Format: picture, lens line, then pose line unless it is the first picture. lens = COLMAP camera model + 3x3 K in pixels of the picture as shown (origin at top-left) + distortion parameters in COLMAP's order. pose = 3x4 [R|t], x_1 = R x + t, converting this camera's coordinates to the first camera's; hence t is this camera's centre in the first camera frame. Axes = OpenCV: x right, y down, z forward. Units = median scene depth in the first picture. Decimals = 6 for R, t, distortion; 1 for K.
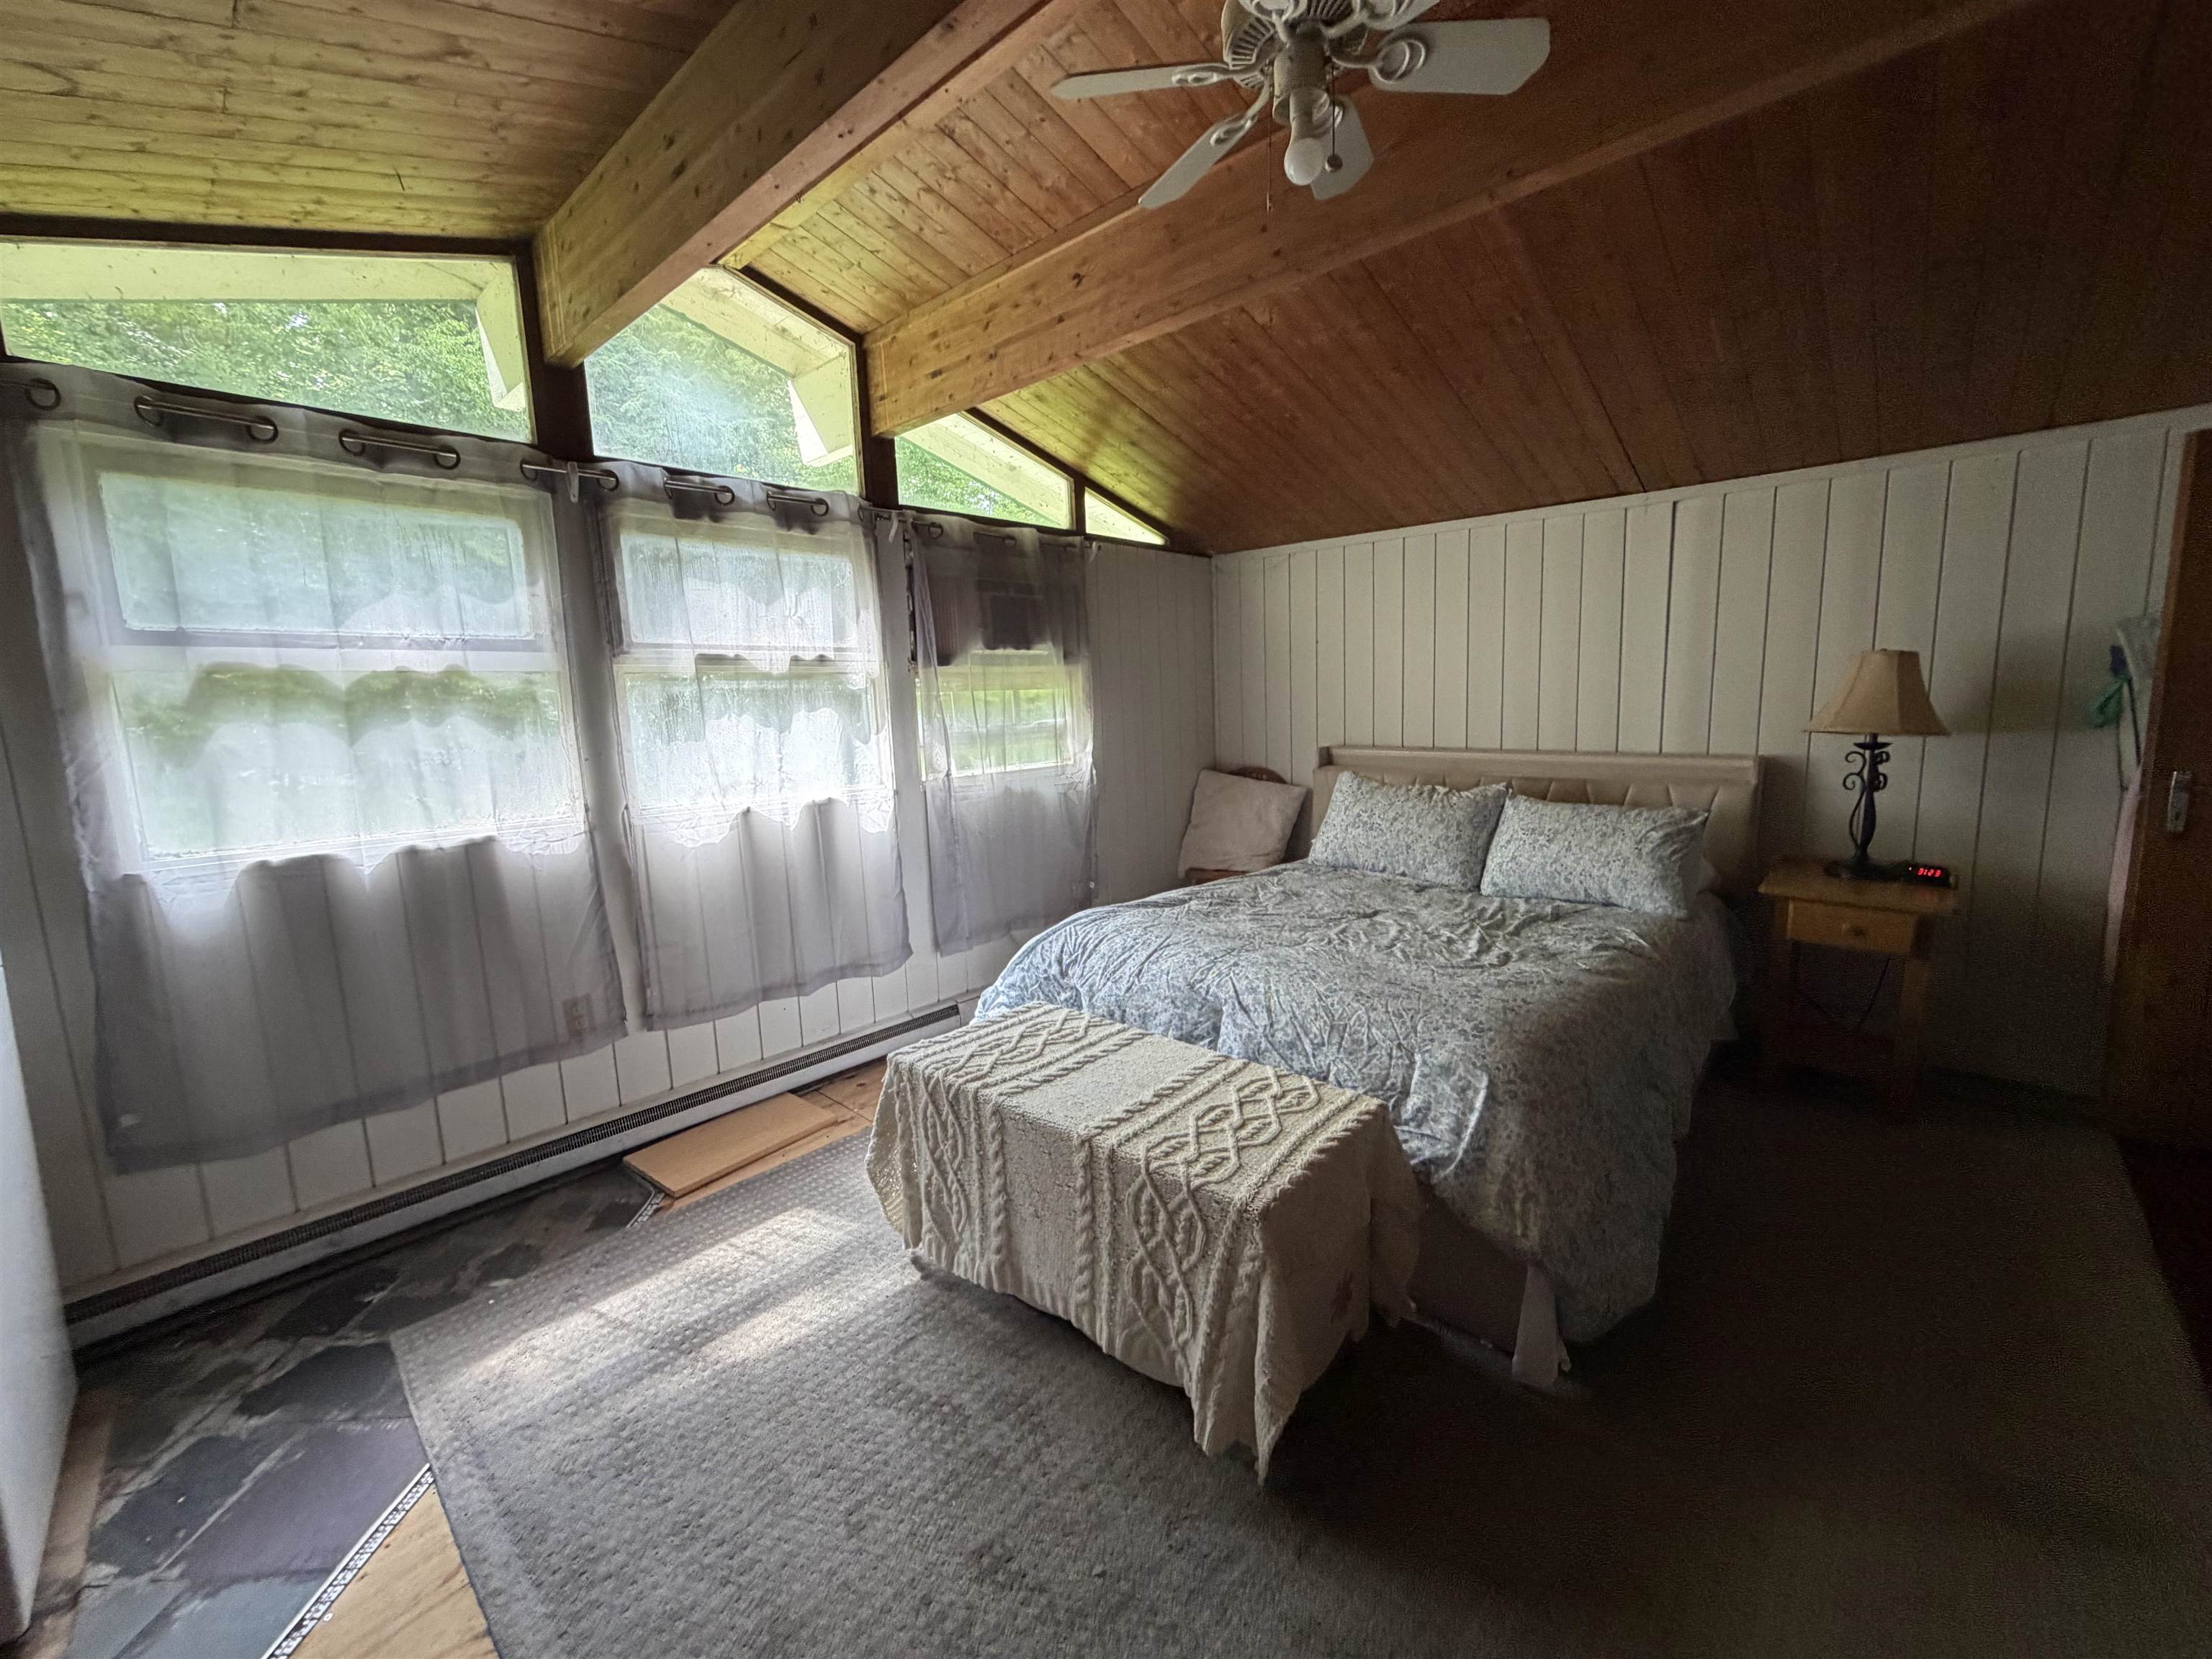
lens RADIAL K [[882.6, 0, 1096.1], [0, 882.6, 827.4], [0, 0, 1]] dist [0.000161, -0.000197]
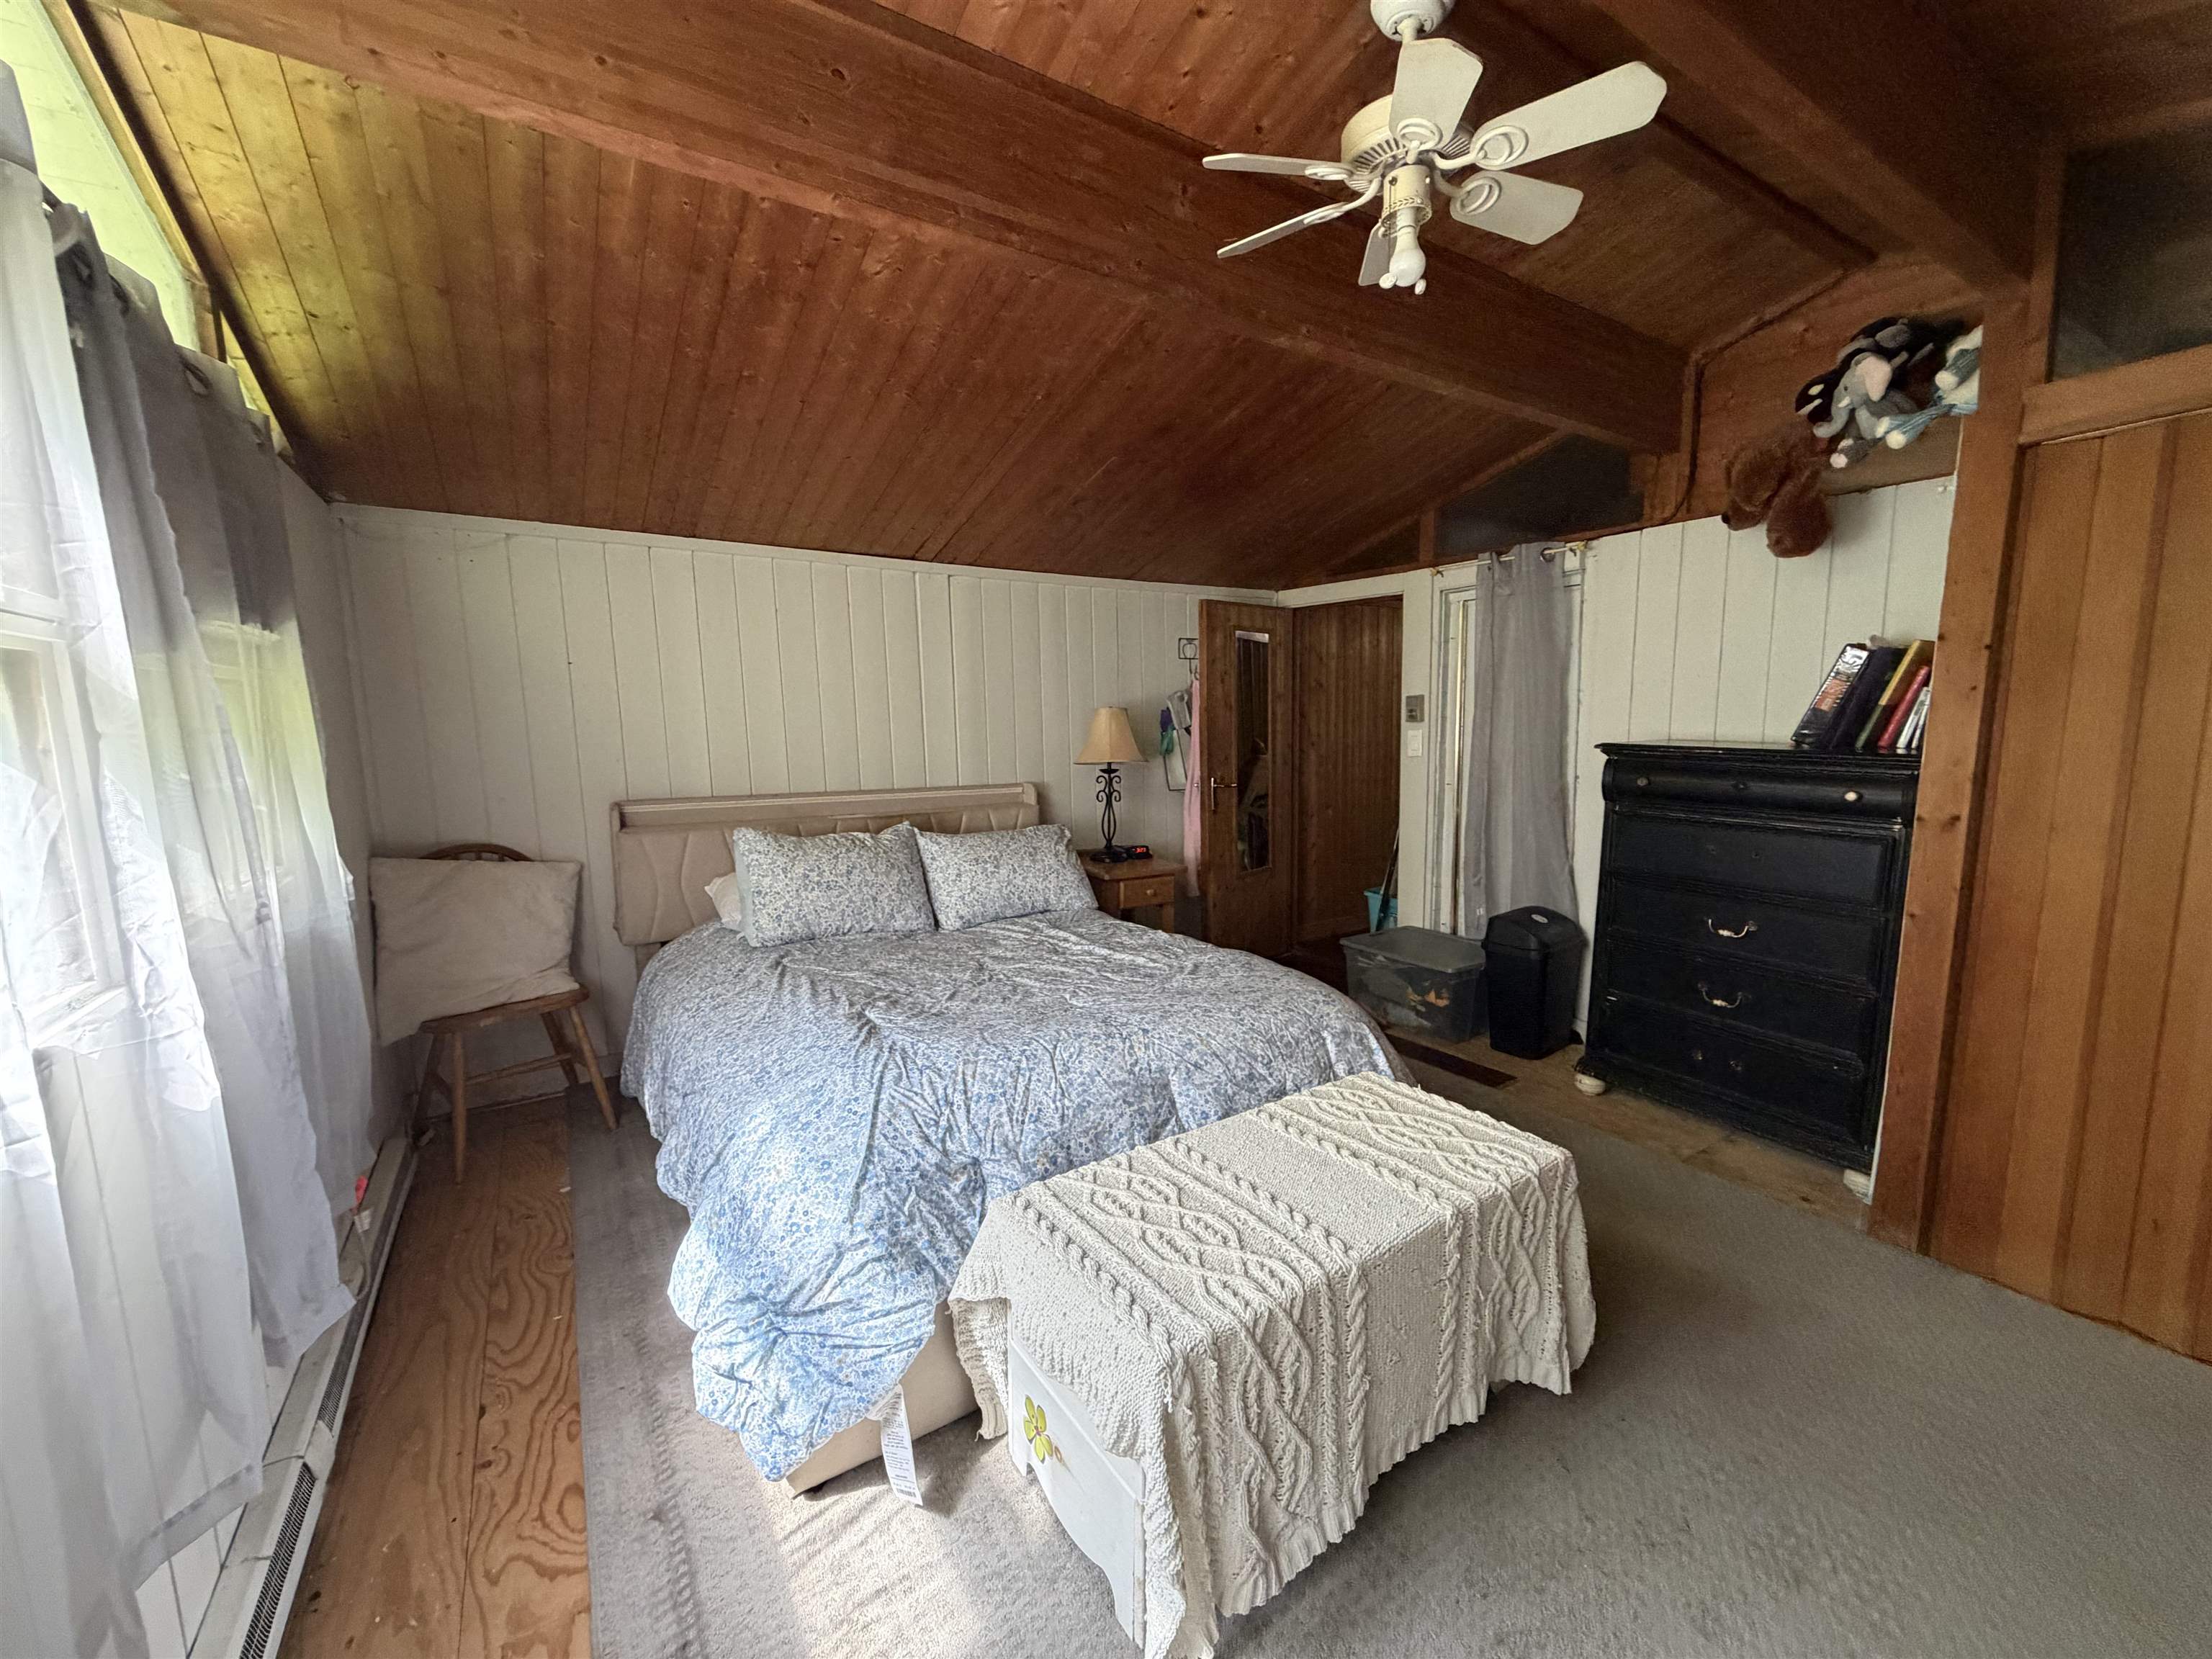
lens RADIAL K [[882.6, 0, 1103.4], [0, 882.6, 830.4], [0, 0, 1]] dist [0.000161, -0.000197]
pose [[0.255475, -0.095271, 0.962110, -0.551364], [0.143190, 0.987887, 0.059802, -0.083086], [-0.956153, 0.122486, 0.266023, 0.619053]]
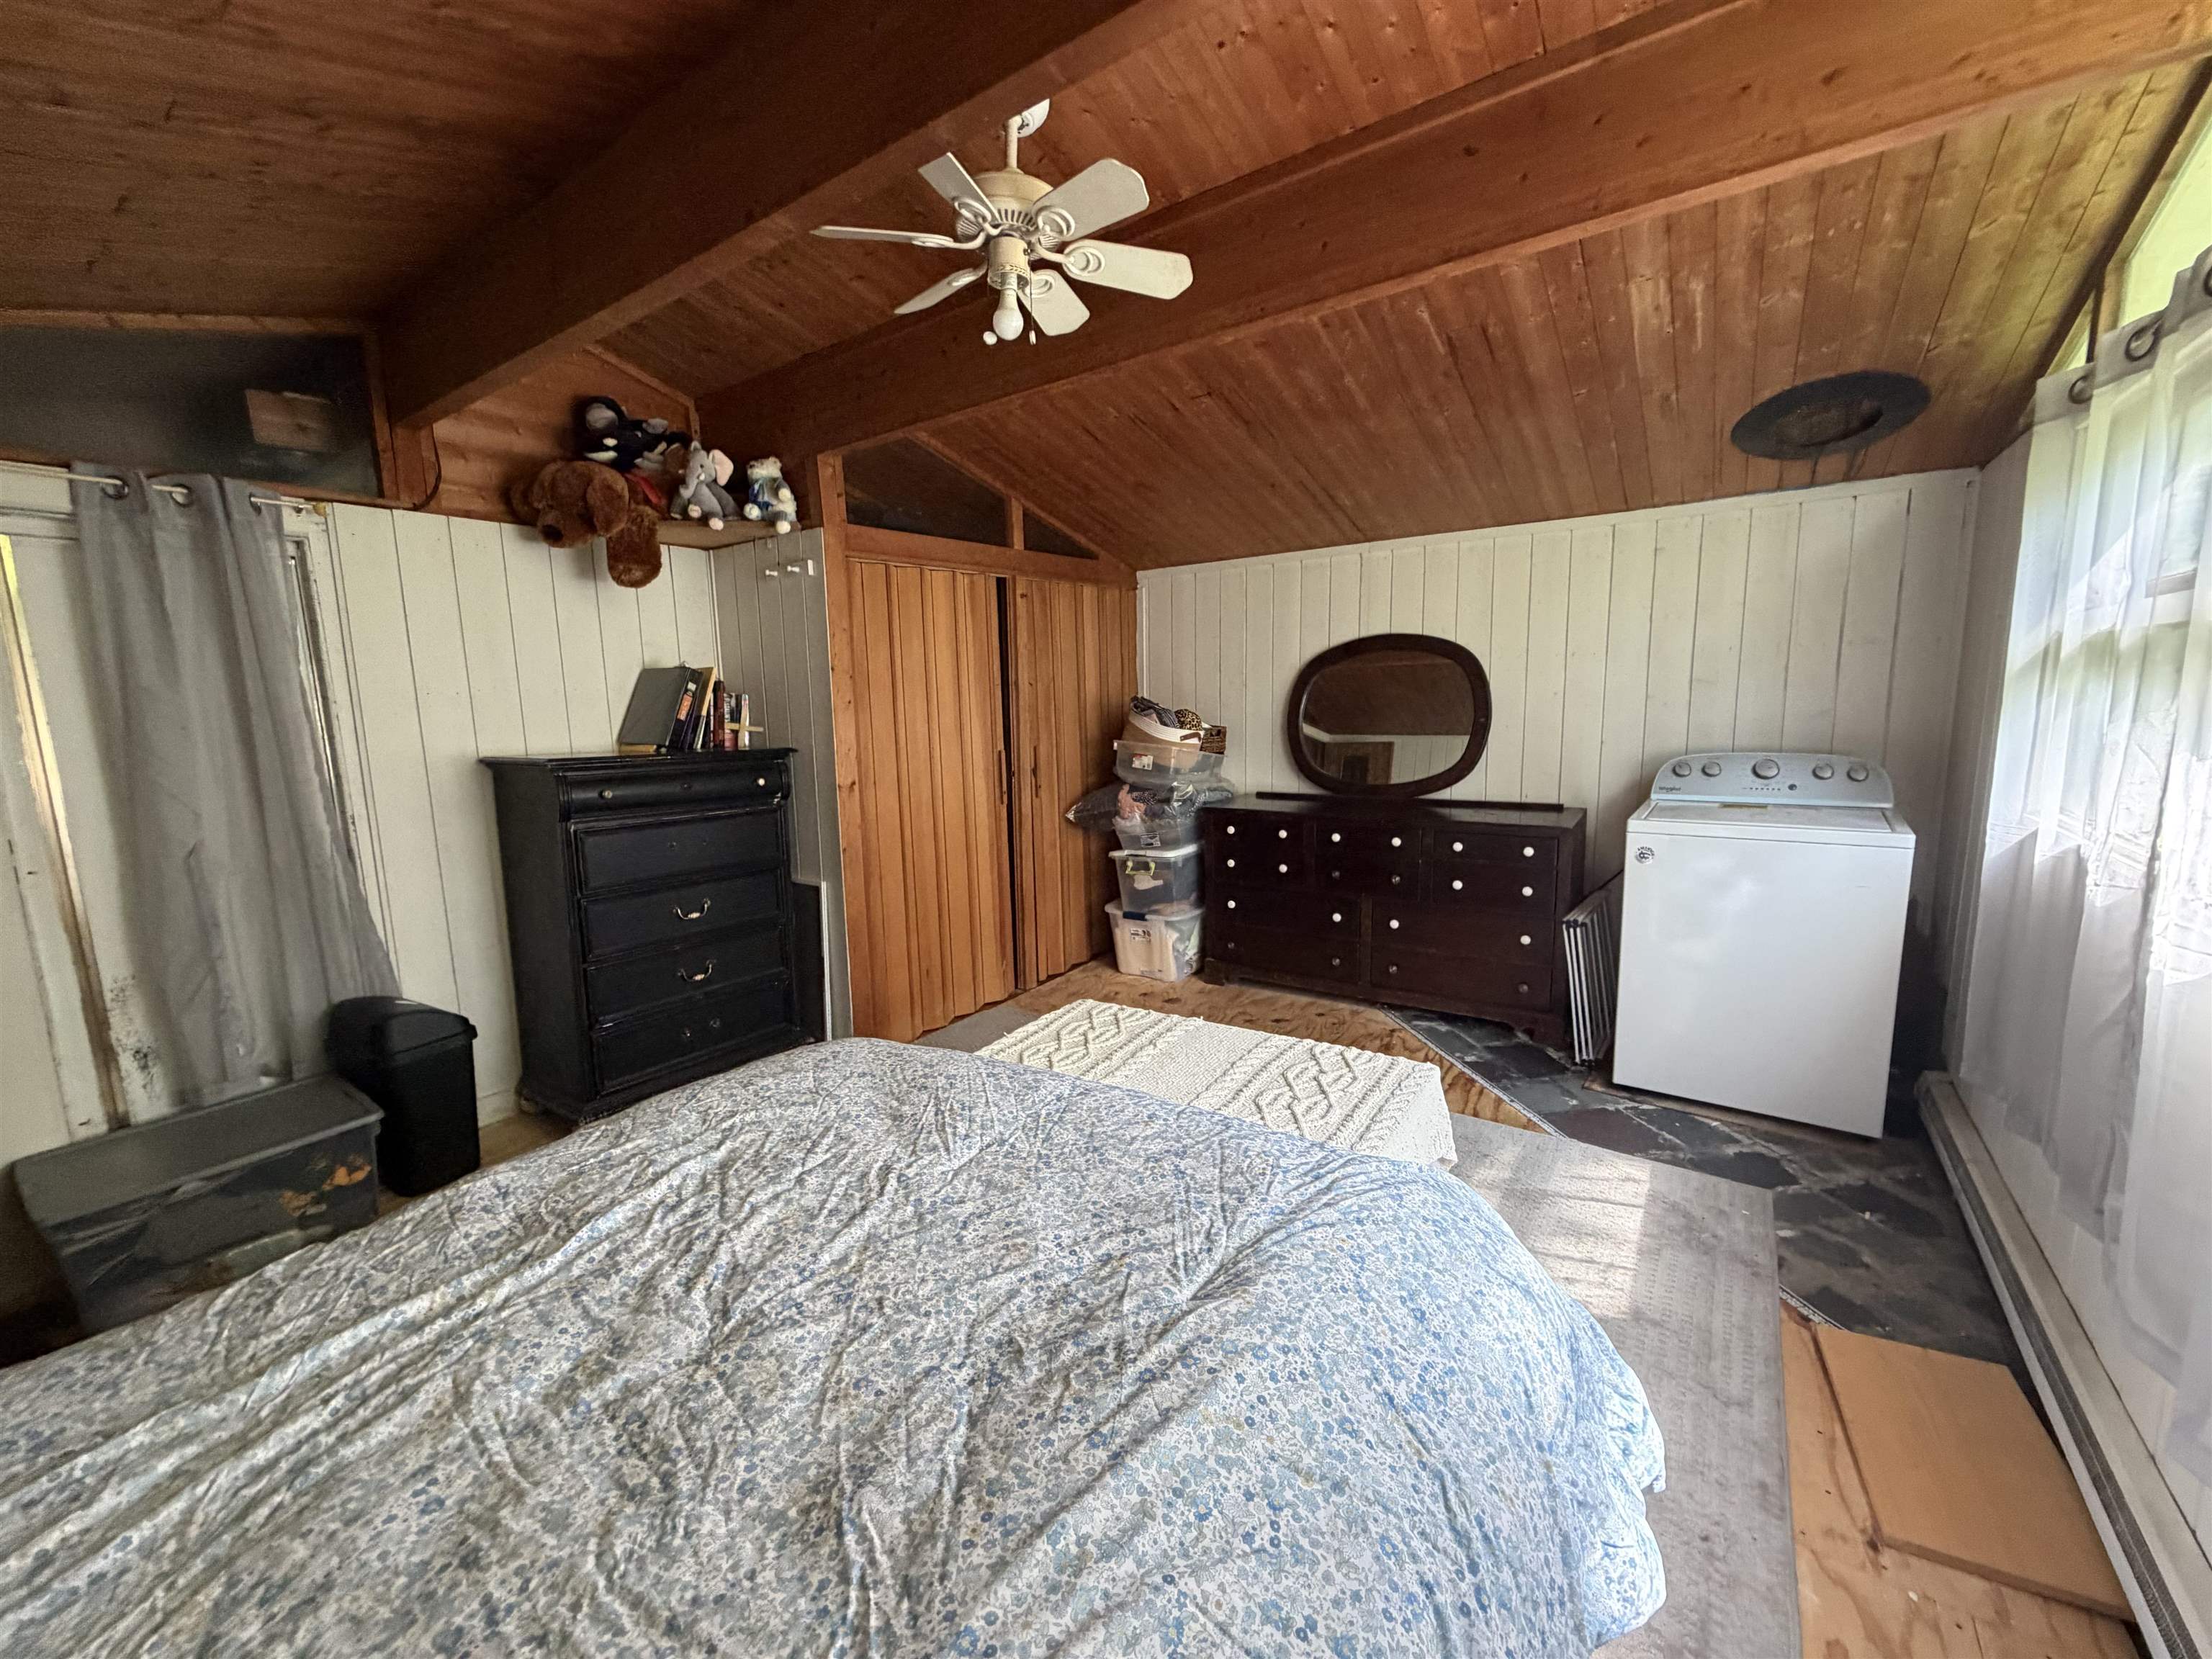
lens RADIAL K [[882.6, 0, 1094.2], [0, 882.6, 834.4], [0, 0, 1]] dist [0.000161, -0.000197]
pose [[-0.989632, 0.077971, -0.120618, 0.176410], [0.040584, 0.957396, 0.285912, -0.207815], [0.137773, 0.278052, -0.950634, 1.324552]]
